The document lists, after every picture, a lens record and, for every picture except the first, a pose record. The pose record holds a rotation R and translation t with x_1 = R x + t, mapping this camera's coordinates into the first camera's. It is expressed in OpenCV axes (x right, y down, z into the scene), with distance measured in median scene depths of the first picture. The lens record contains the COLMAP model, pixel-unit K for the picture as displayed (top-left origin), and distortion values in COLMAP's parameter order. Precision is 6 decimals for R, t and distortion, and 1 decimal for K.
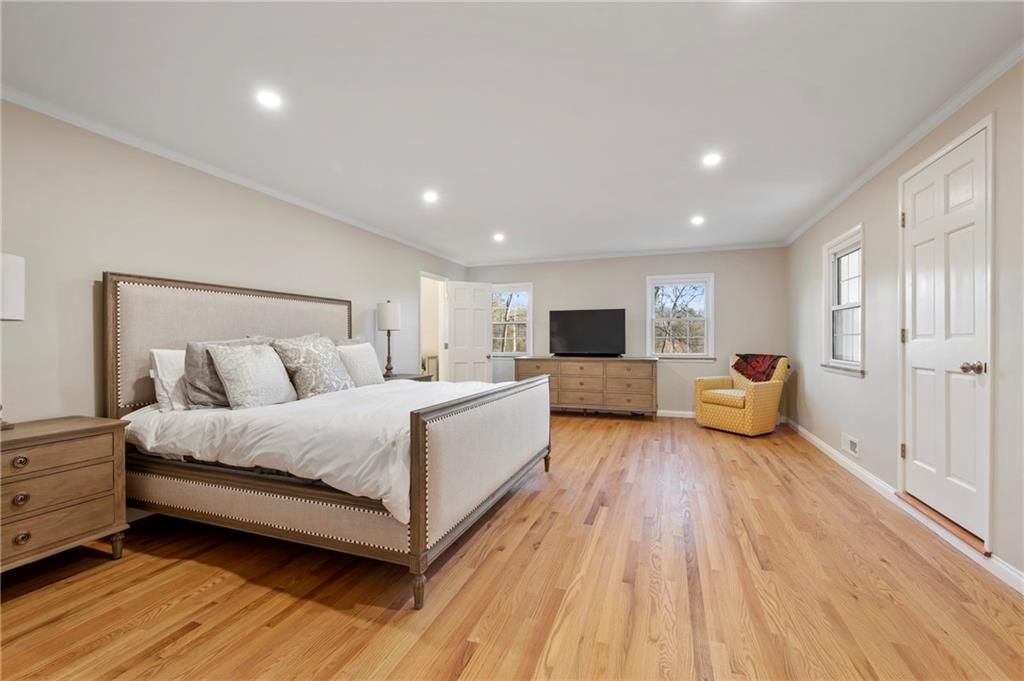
lens RADIAL K [[434.9, 0, 515.1], [0, 434.9, 339.5], [0, 0, 1]] dist [-0.000218, -0.000089]
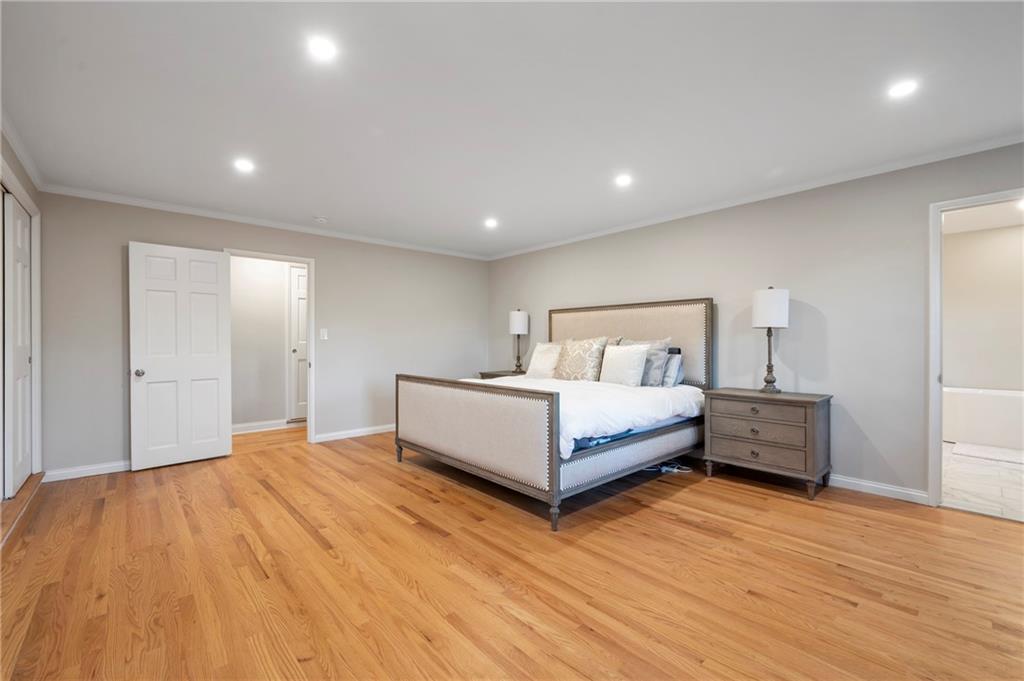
lens RADIAL K [[434.9, 0, 515.1], [0, 434.9, 339.5], [0, 0, 1]] dist [-0.000218, -0.000089]
pose [[-0.482127, 0.002557, -0.876098, 0.993111], [0.007562, 0.999971, -0.001243, -0.006630], [0.876069, -0.007224, -0.482132, 1.774177]]
